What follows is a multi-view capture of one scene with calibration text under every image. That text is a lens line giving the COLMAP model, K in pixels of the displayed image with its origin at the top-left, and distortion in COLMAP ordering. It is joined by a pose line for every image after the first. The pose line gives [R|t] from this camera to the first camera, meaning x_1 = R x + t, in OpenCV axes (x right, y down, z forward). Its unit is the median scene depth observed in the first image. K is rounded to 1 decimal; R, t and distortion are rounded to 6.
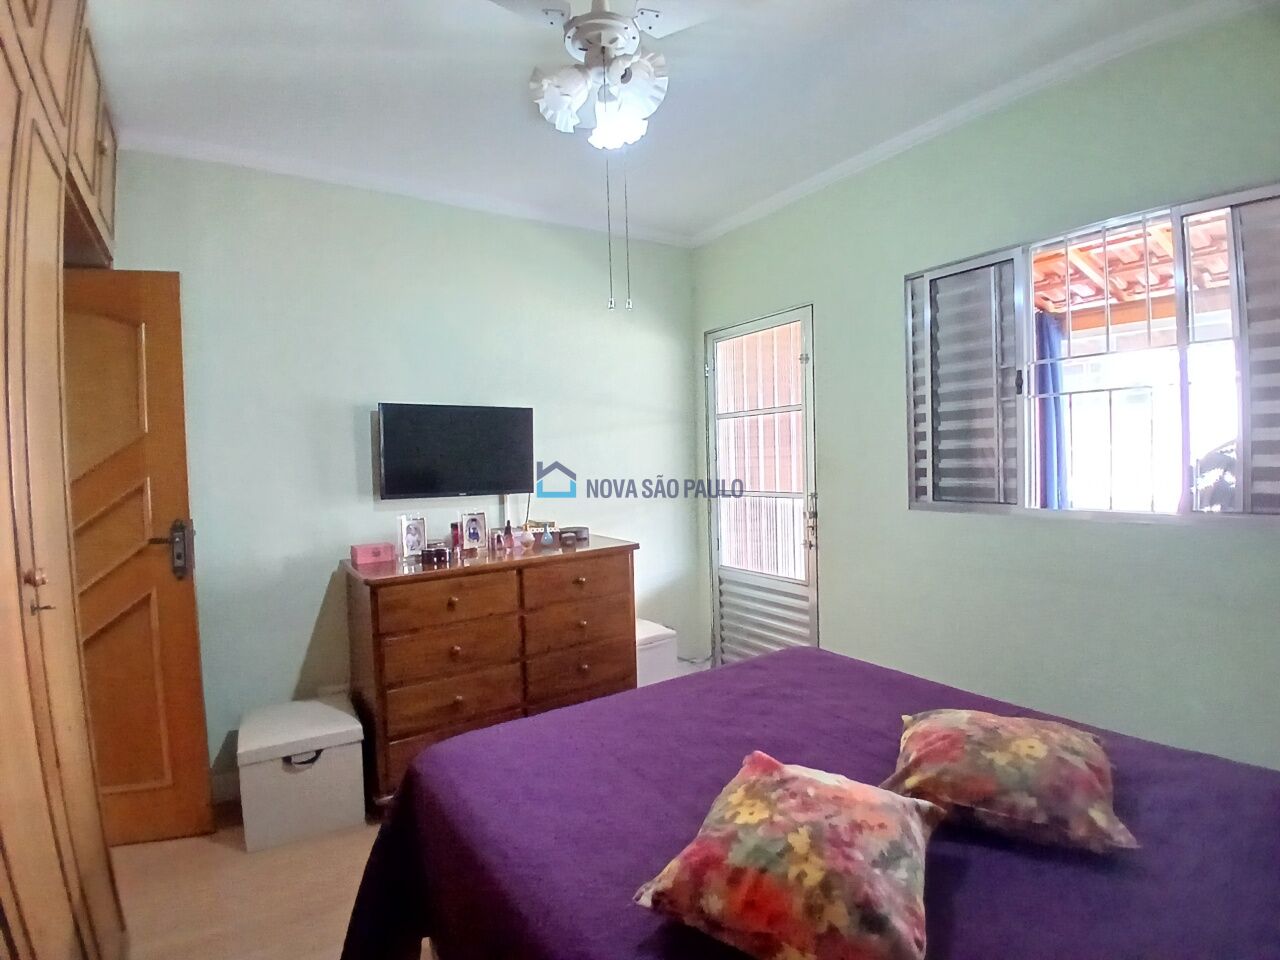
lens RADIAL K [[639.1, 0, 641.7], [0, 639.1, 477.6], [0, 0, 1]] dist [0.002162, -0.040516]
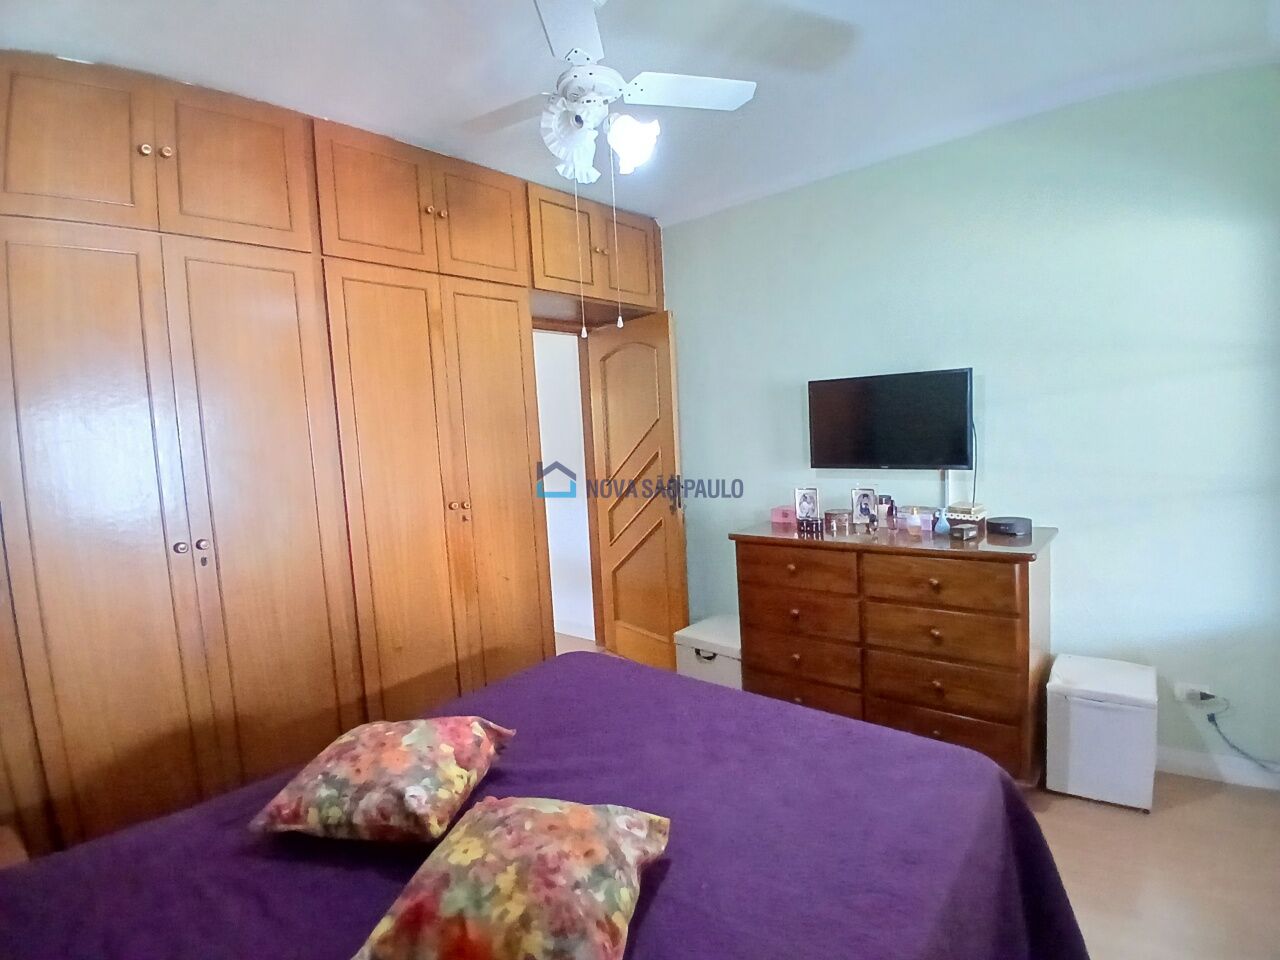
lens RADIAL K [[639.1, 0, 641.7], [0, 639.1, 477.6], [0, 0, 1]] dist [0.002162, -0.040516]
pose [[0.281264, 0.089182, -0.955477, 0.586425], [0.016981, 0.995054, 0.097875, -0.063915], [0.959480, -0.043754, 0.278359, 0.403901]]
